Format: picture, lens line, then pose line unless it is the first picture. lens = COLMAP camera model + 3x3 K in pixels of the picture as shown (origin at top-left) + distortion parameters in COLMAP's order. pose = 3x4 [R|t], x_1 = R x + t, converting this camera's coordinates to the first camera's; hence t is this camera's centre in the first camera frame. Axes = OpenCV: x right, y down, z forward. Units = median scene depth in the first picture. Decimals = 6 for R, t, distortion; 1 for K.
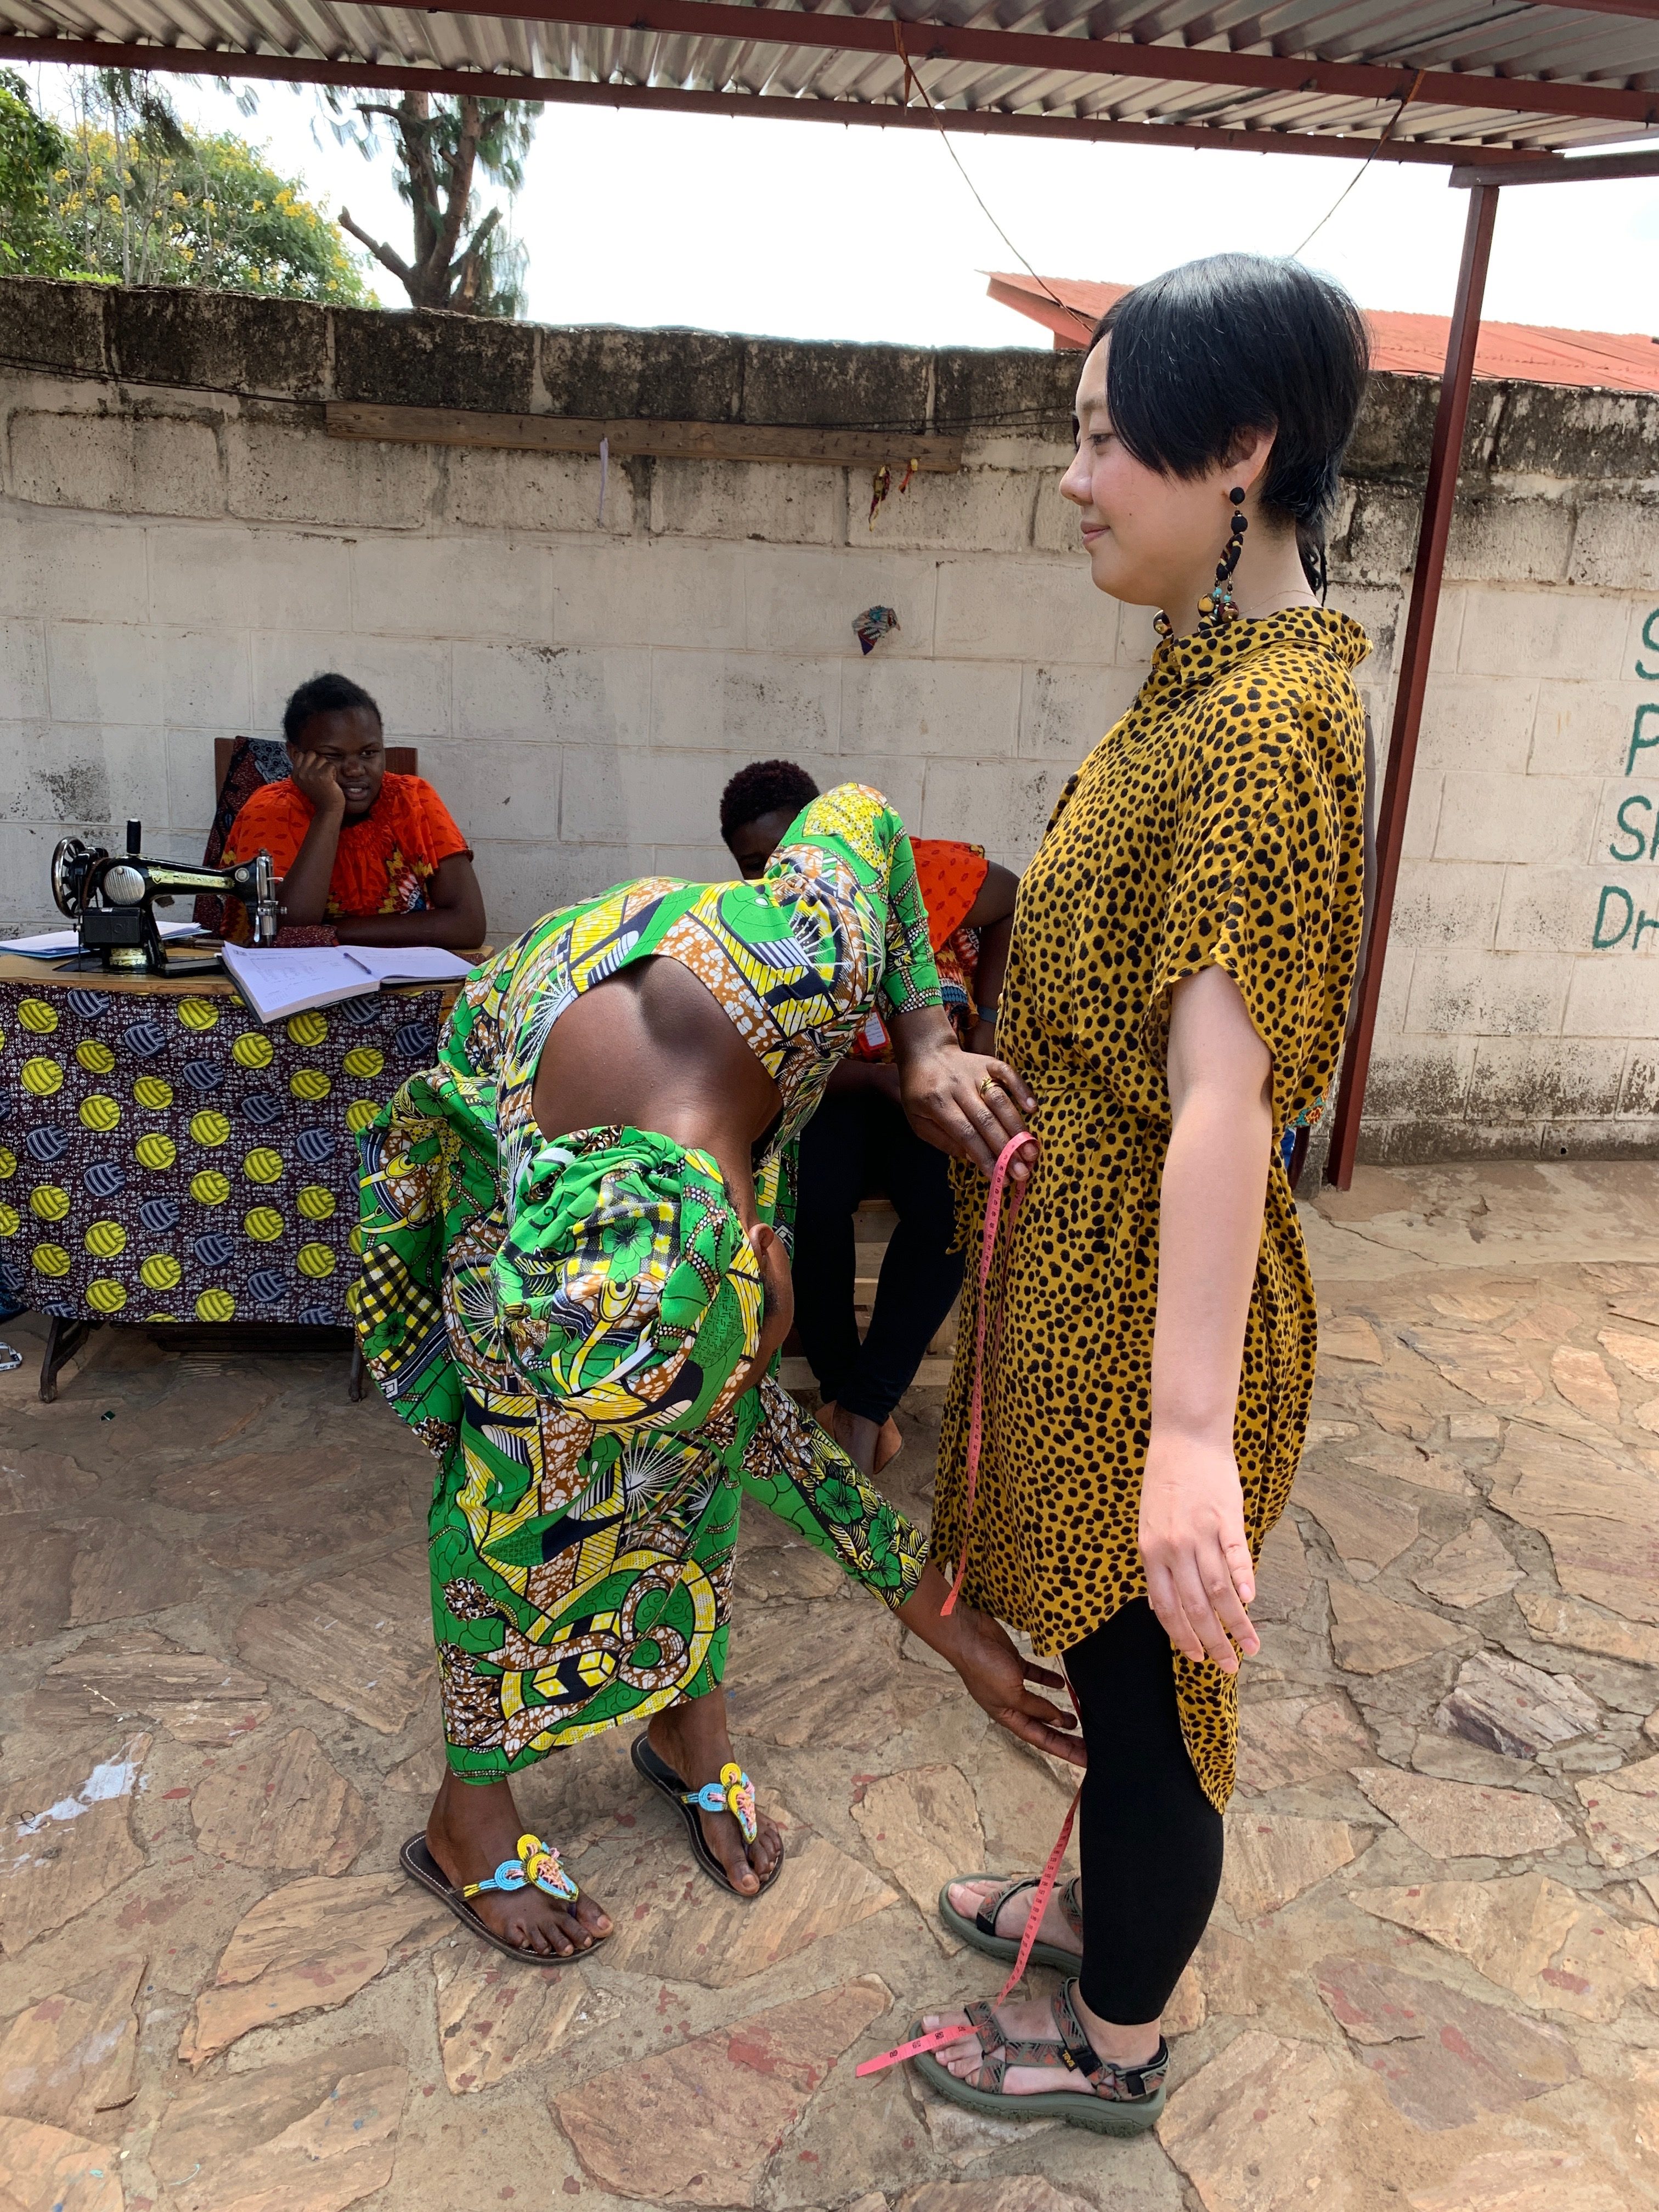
lens RADIAL K [[1832.9, 0, 874.6], [0, 1832.9, 1207.9], [0, 0, 1]] dist [-0.013673, 0.059141]
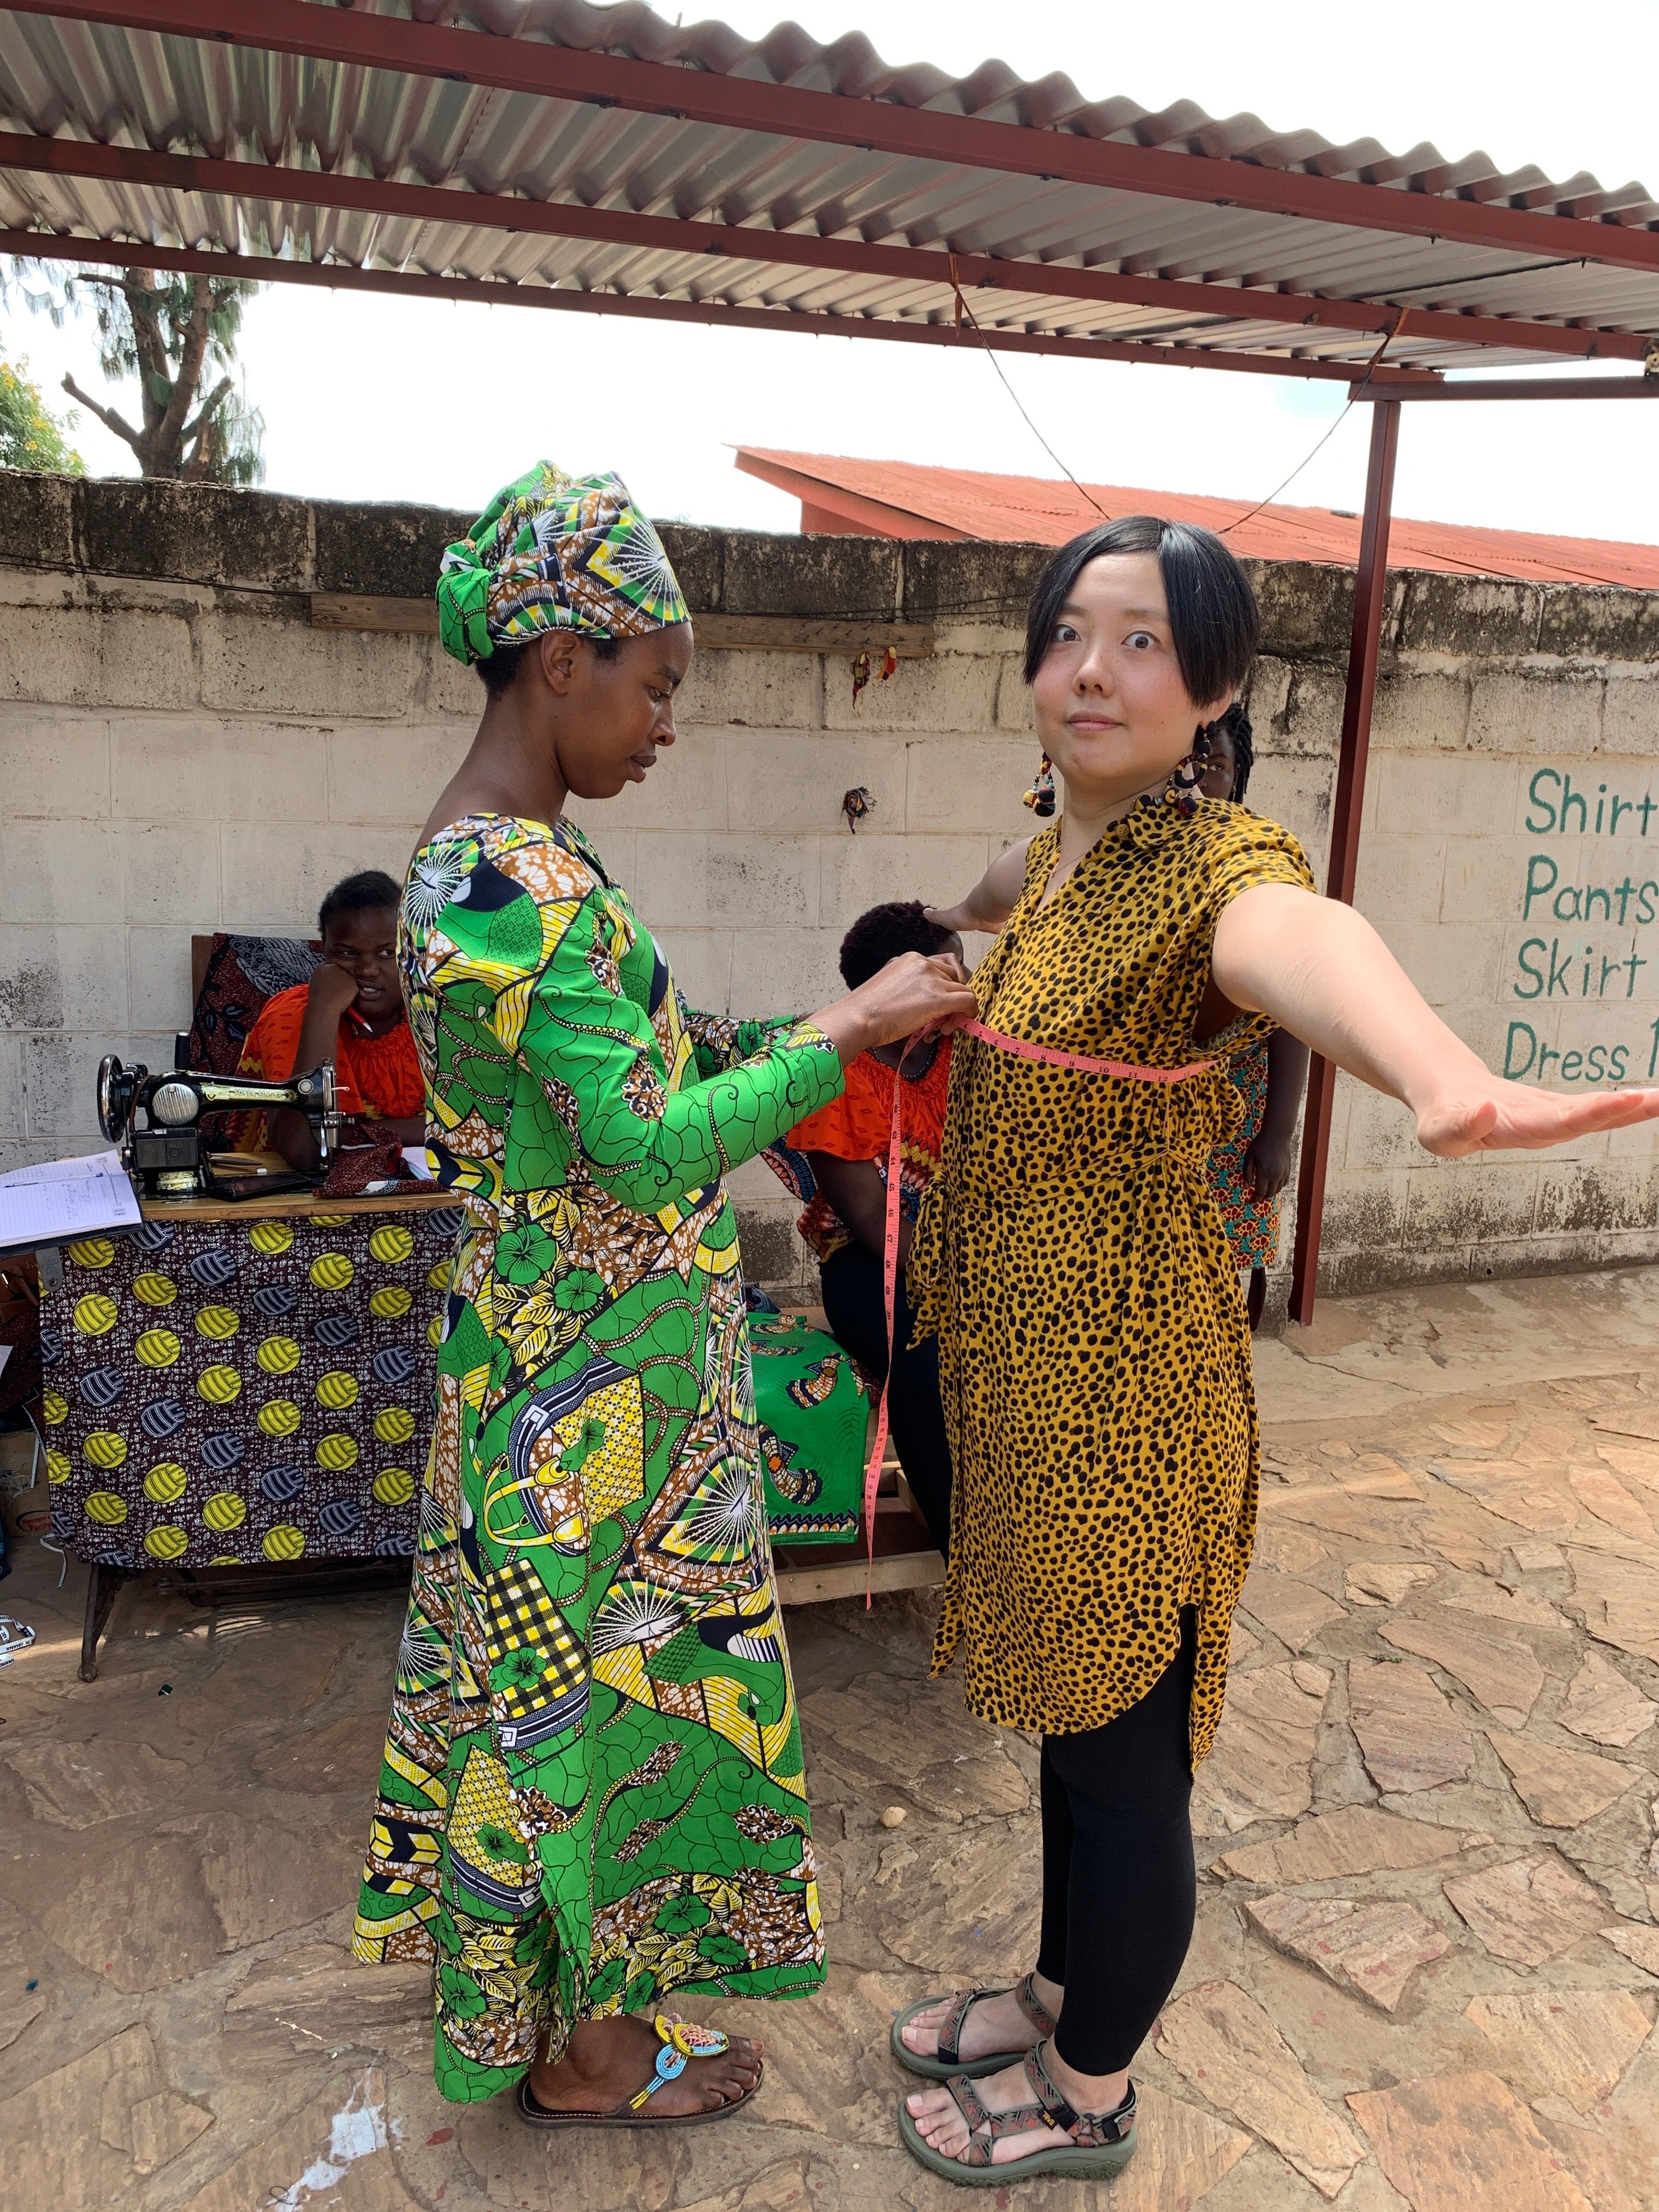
lens RADIAL K [[1824.4, 0, 912.3], [0, 1824.4, 1156.1], [0, 0, 1]] dist [0.038066, -0.015760]
pose [[0.984594, -0.052834, 0.166684, -0.153593], [0.069203, 0.993167, -0.093969, -0.026703], [-0.160580, 0.104056, 0.981522, 0.019816]]
